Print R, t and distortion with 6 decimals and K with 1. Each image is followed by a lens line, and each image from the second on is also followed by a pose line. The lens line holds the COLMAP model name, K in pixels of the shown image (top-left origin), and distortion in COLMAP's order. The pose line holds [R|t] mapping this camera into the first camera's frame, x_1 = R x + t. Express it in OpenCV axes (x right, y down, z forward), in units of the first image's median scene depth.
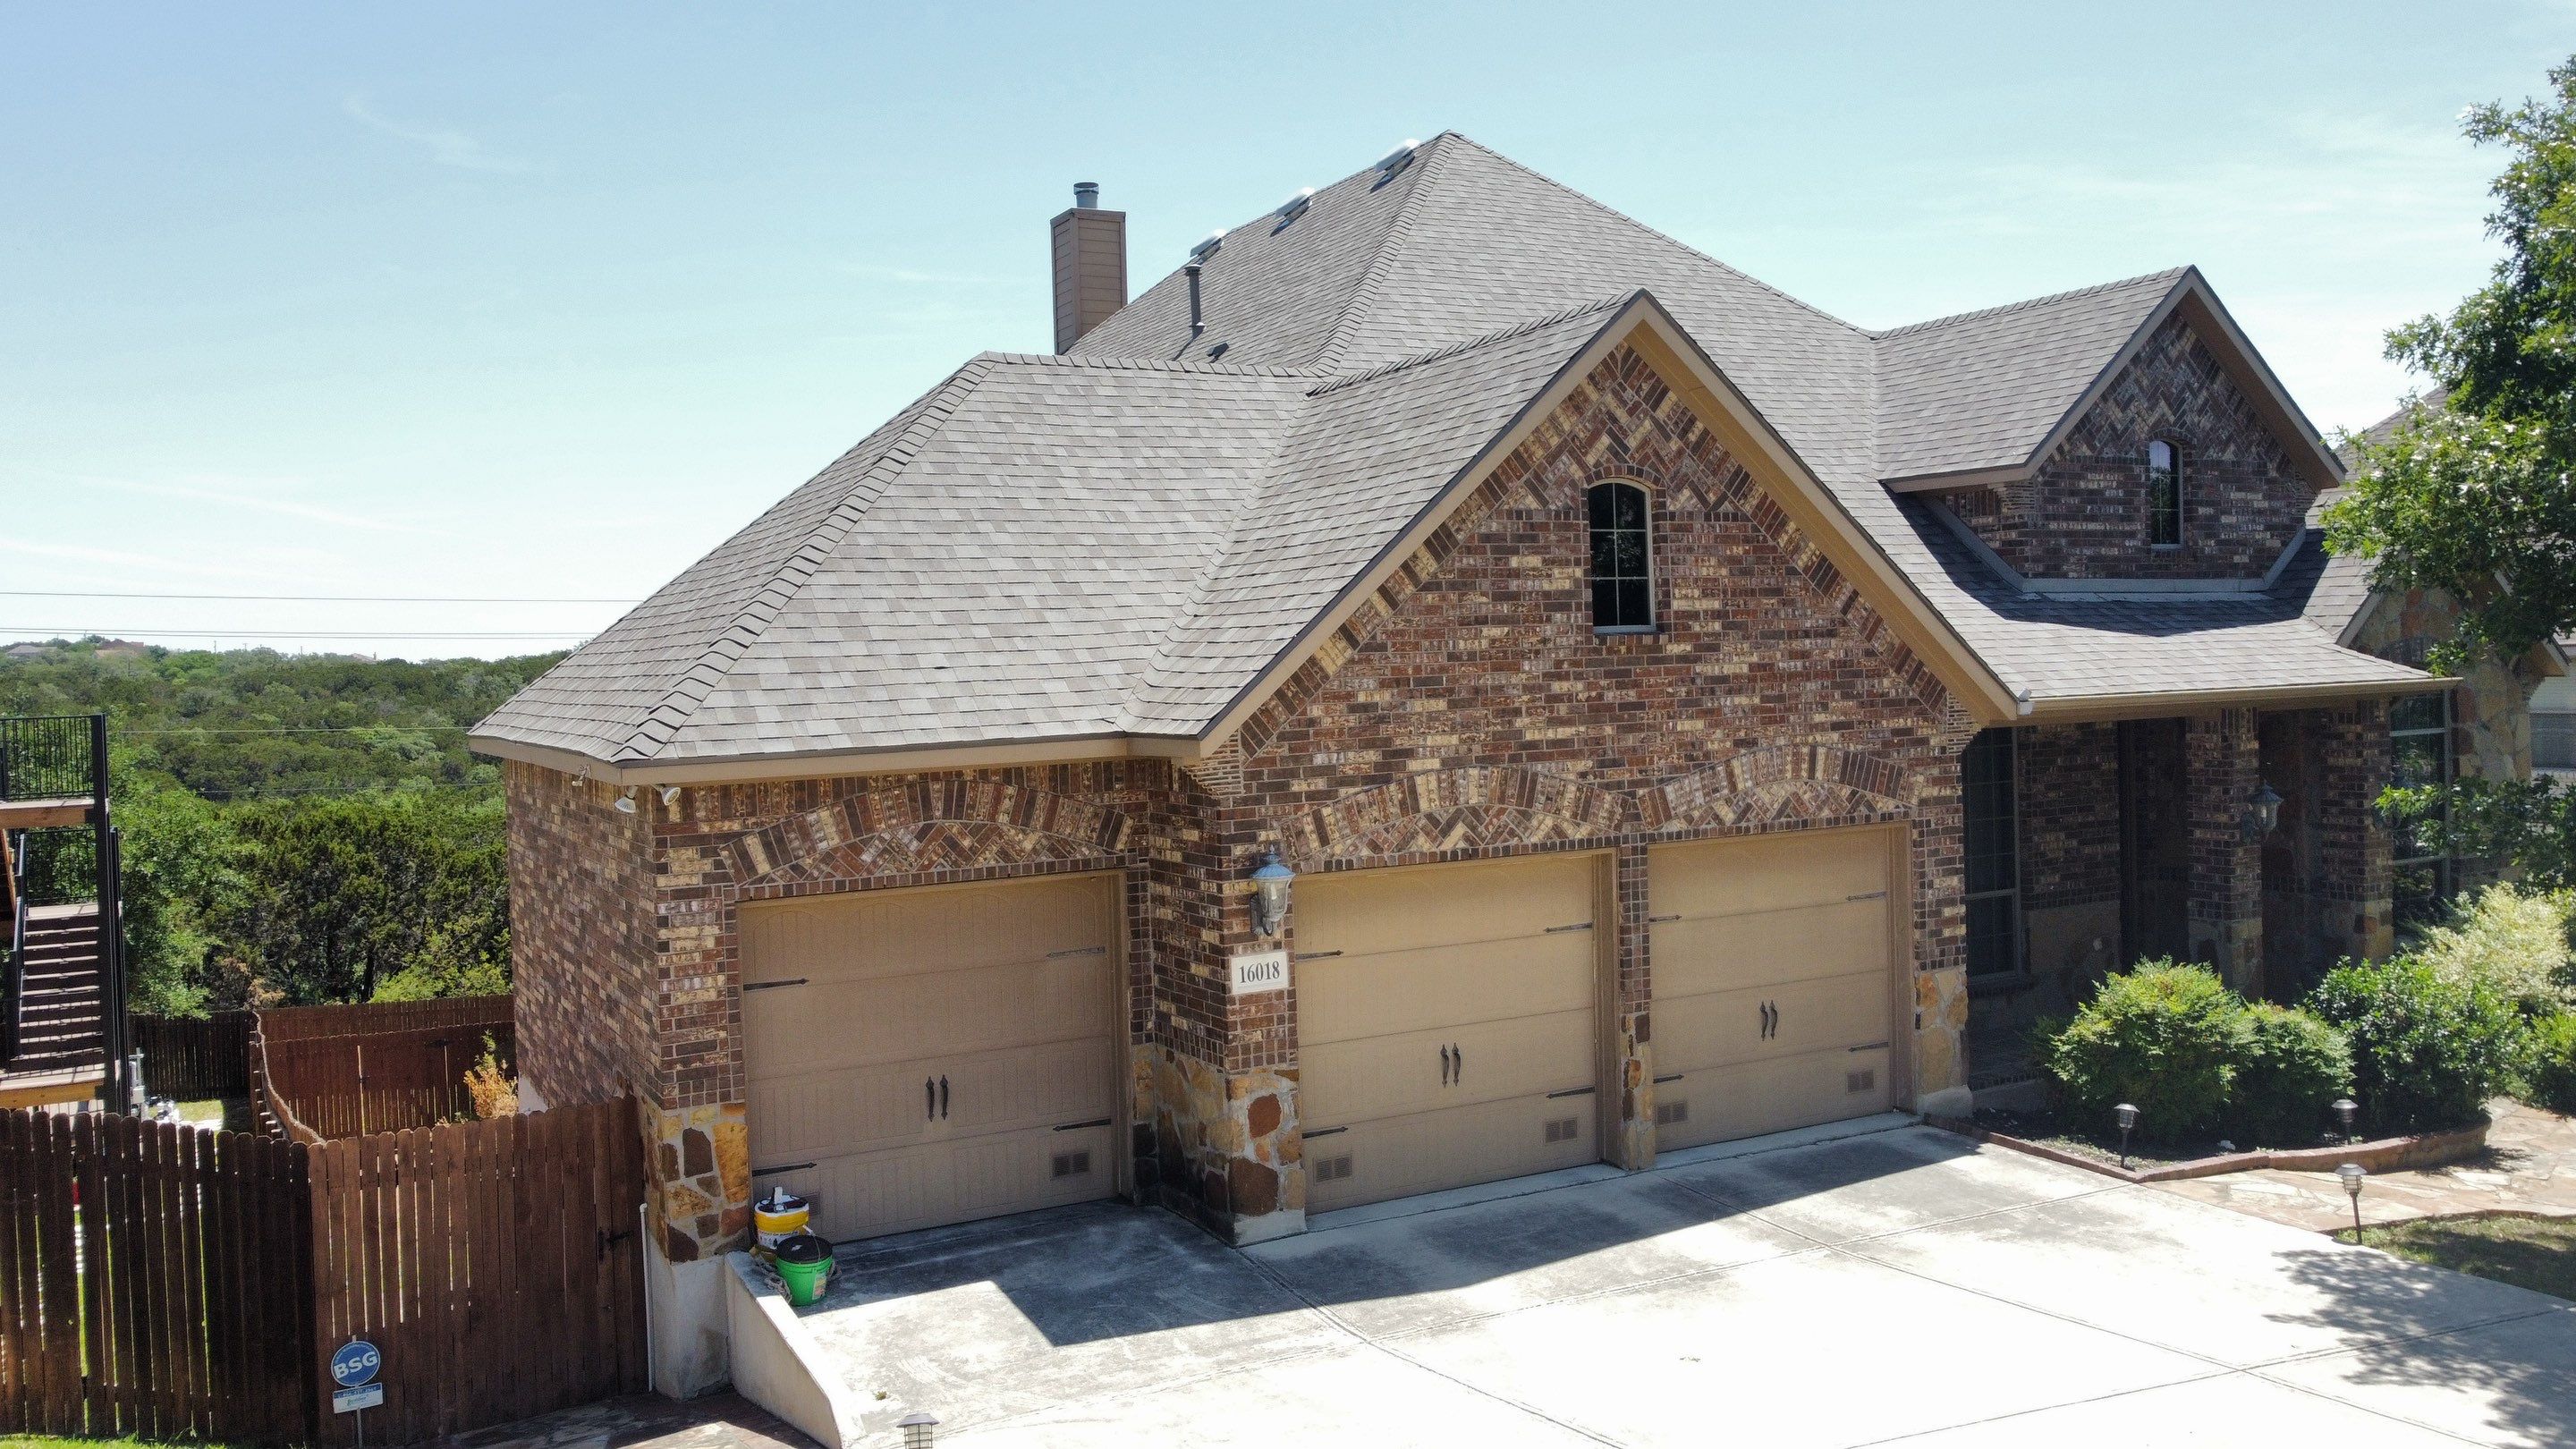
lens RADIAL K [[1958.4, 0, 1276.1], [0, 1958.4, 715.0], [0, 0, 1]] dist [-0.000495, -0.002792]
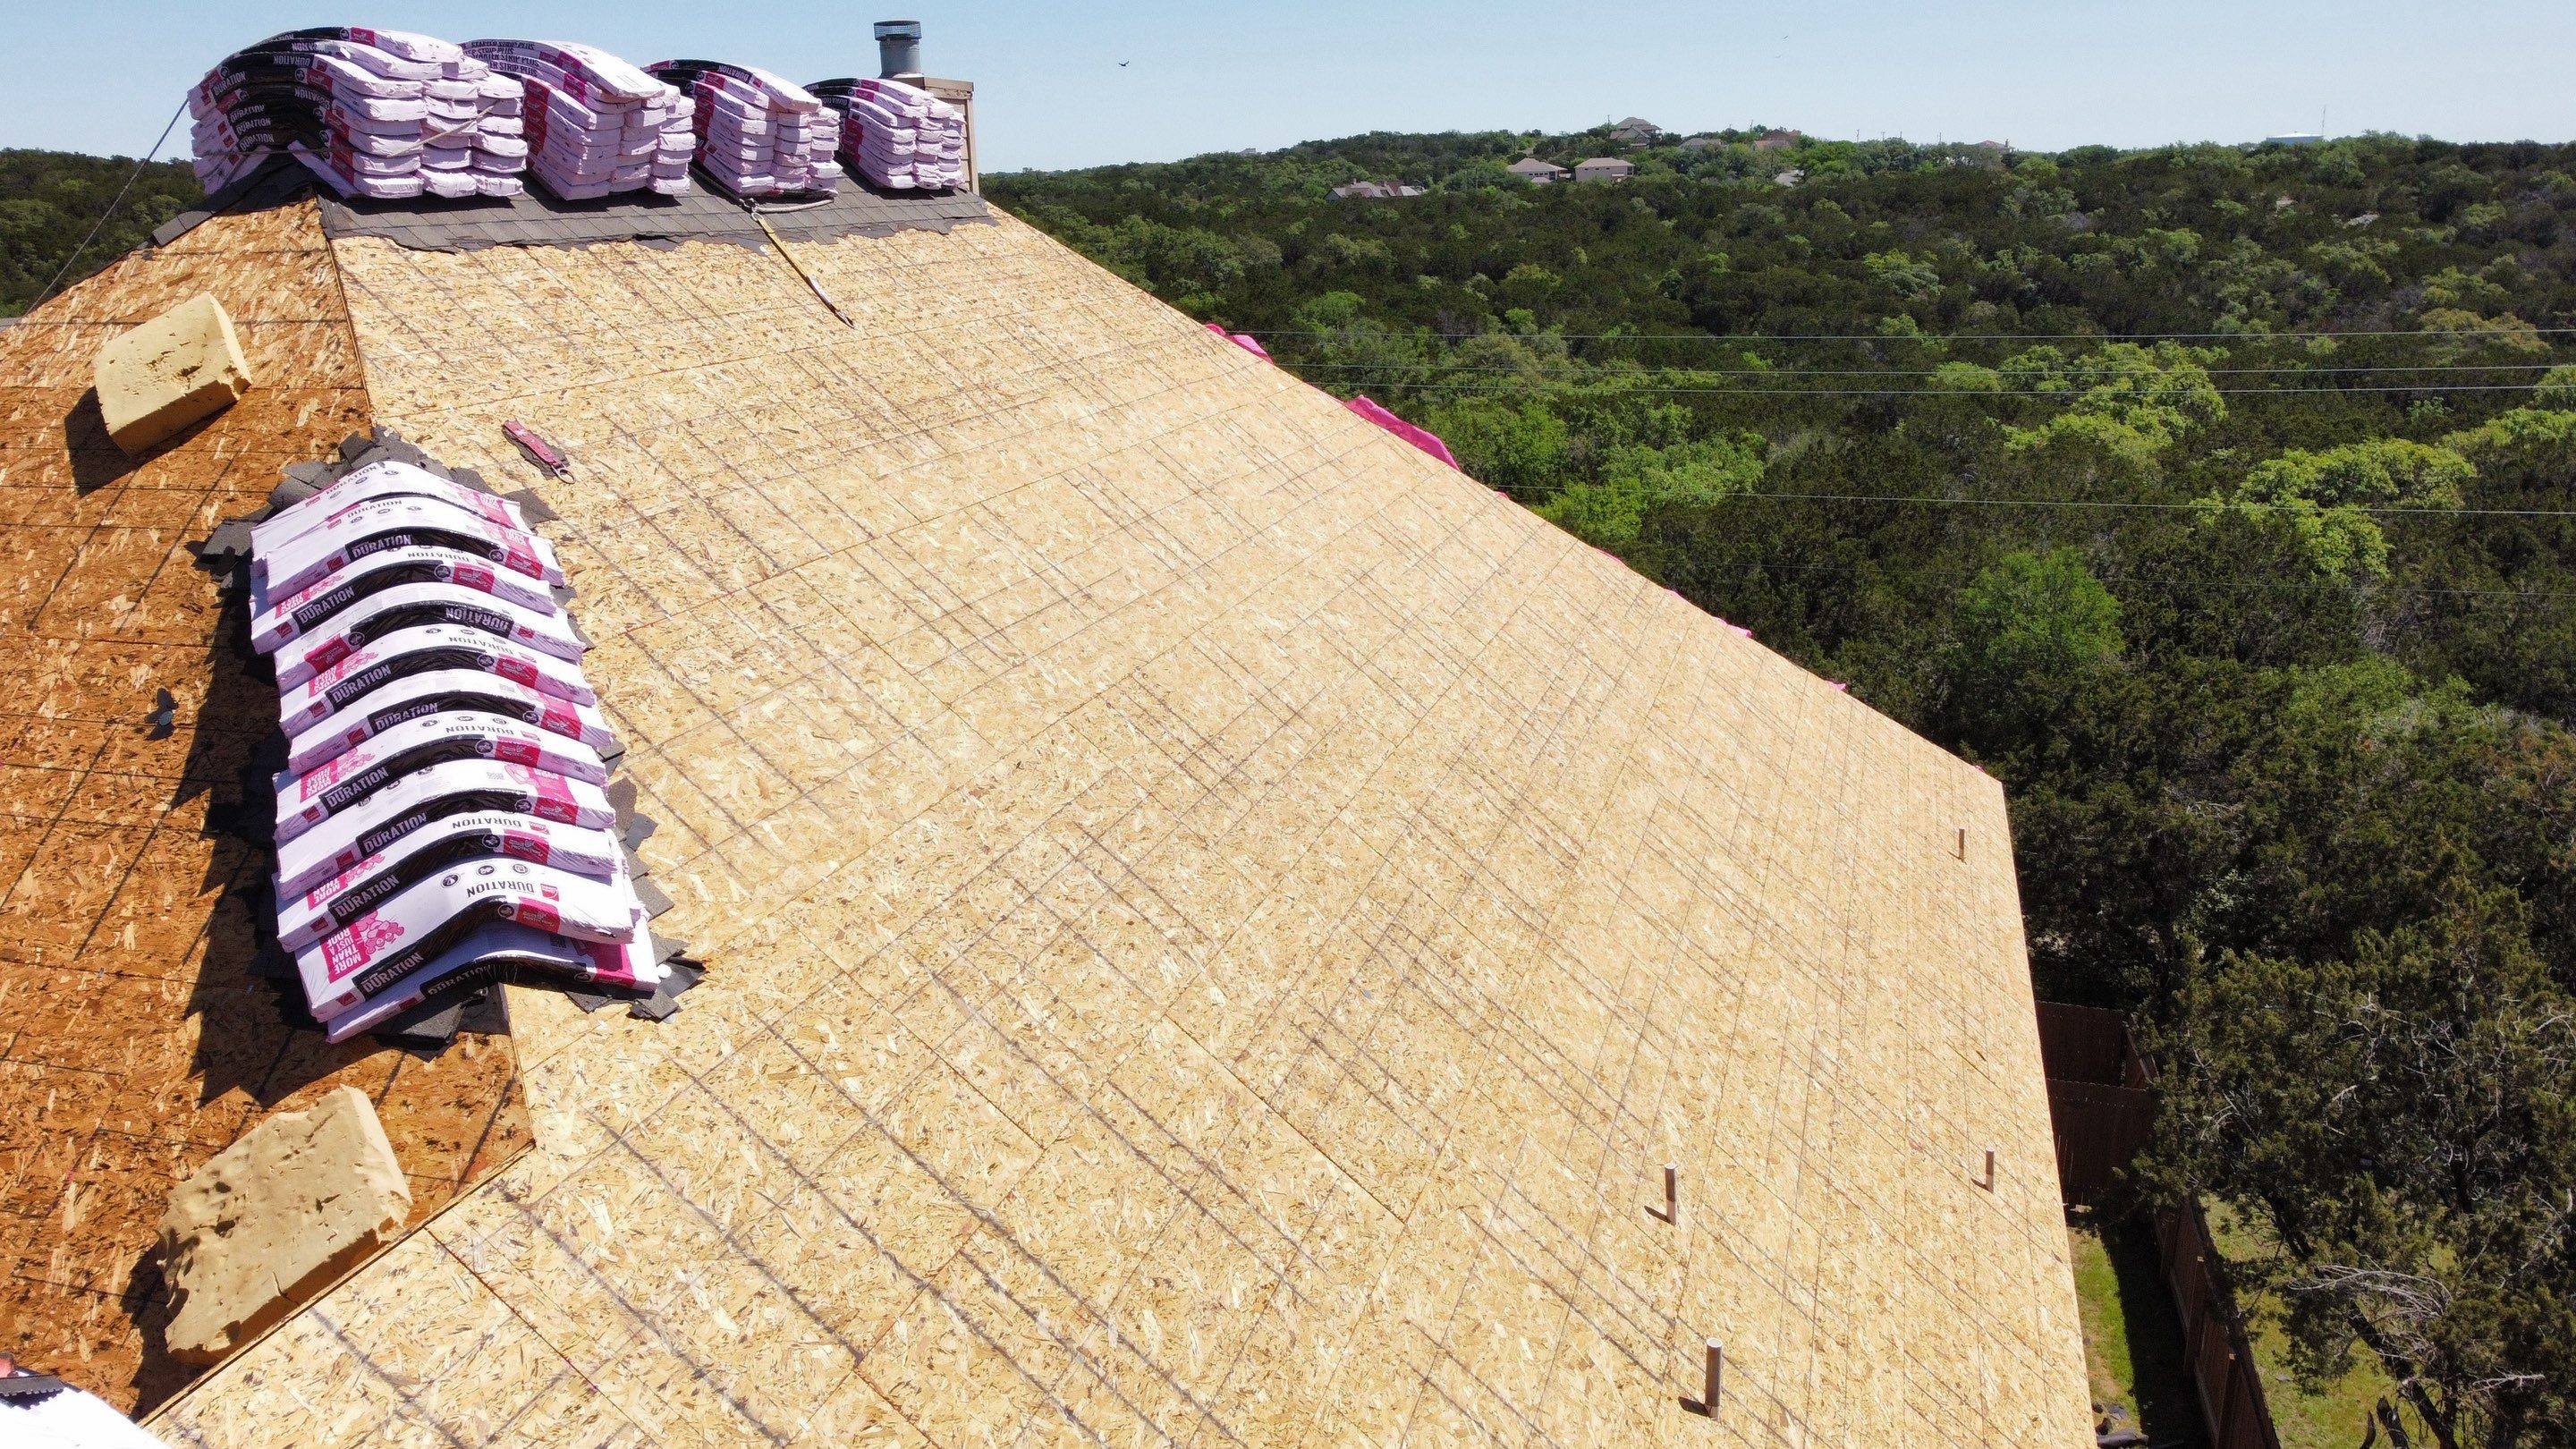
lens RADIAL K [[1958.4, 0, 1262.3], [0, 1958.4, 690.8], [0, 0, 1]] dist [-0.000495, -0.002792]
pose [[0.690170, 0.186437, -0.699219, 0.835104], [-0.005305, 0.967520, 0.252739, -0.520463], [0.723628, -0.170723, 0.668742, 1.580074]]
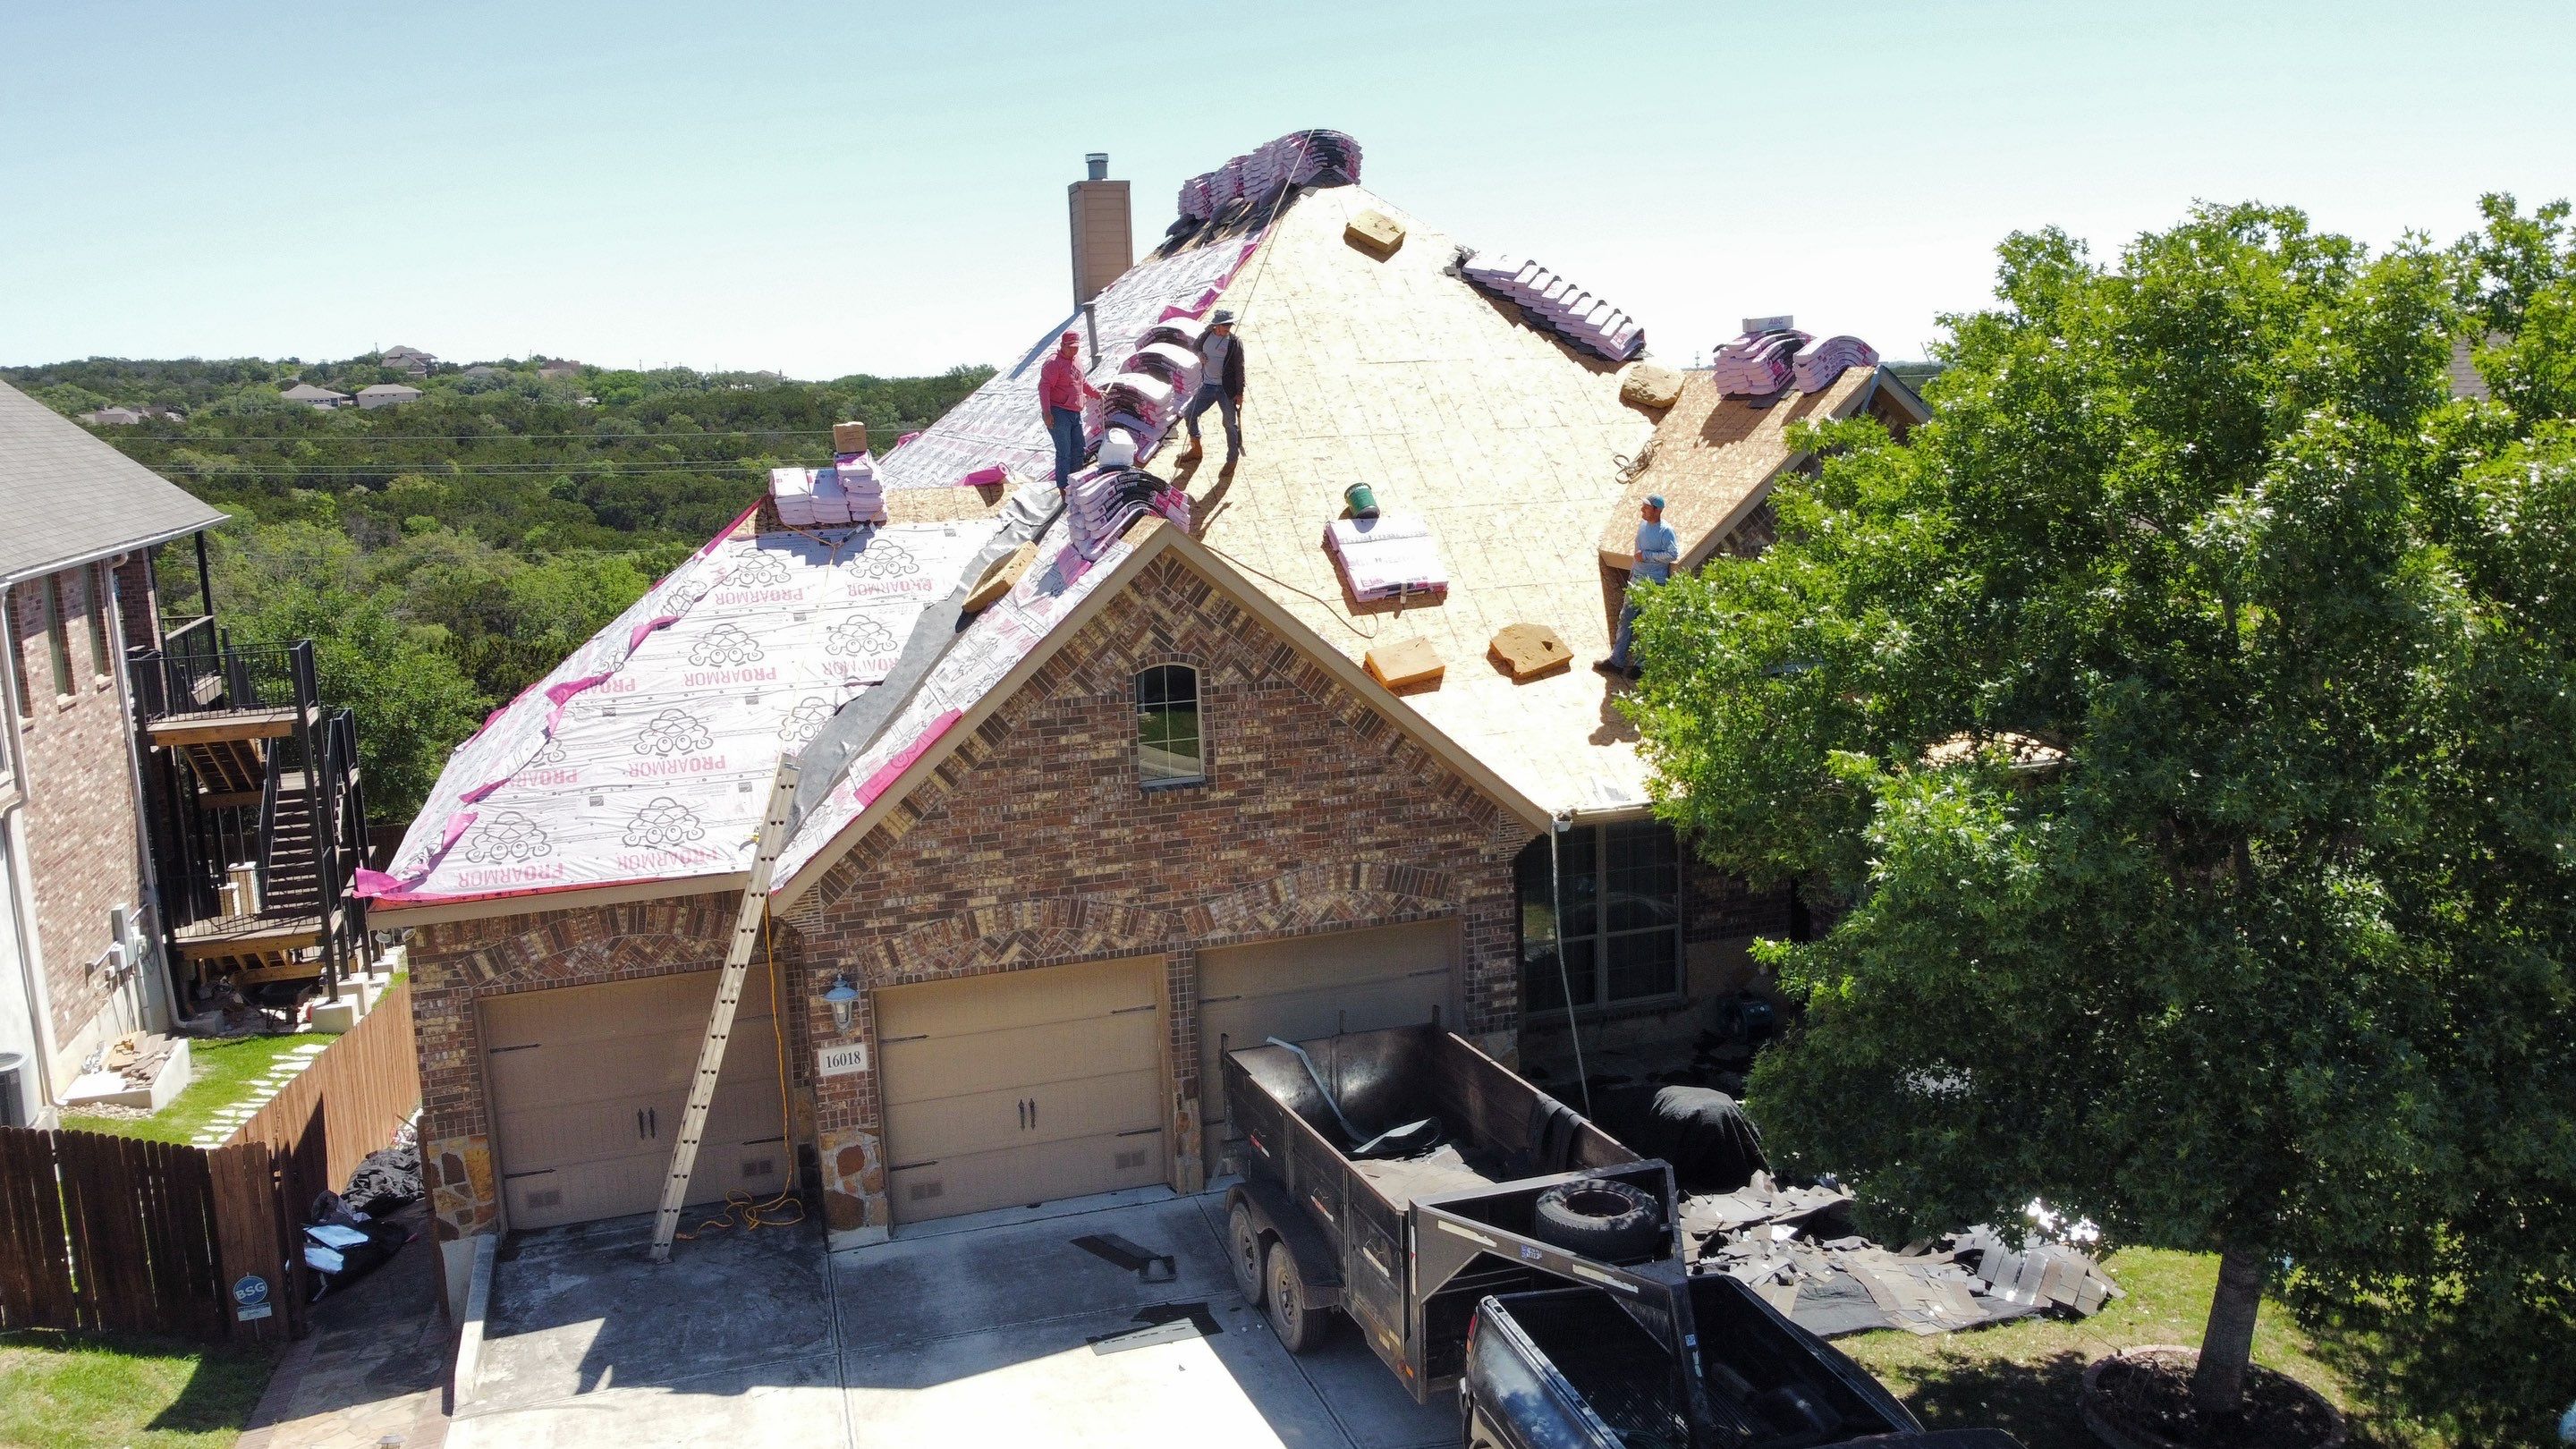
lens RADIAL K [[1958.4, 0, 1281.0], [0, 1958.4, 719.8], [0, 0, 1]] dist [-0.000495, -0.002792]
pose [[0.981742, 0.027705, -0.188187, 0.490969], [0.001321, 0.988319, 0.152391, -0.280032], [0.190210, -0.149857, 0.970239, -0.199914]]
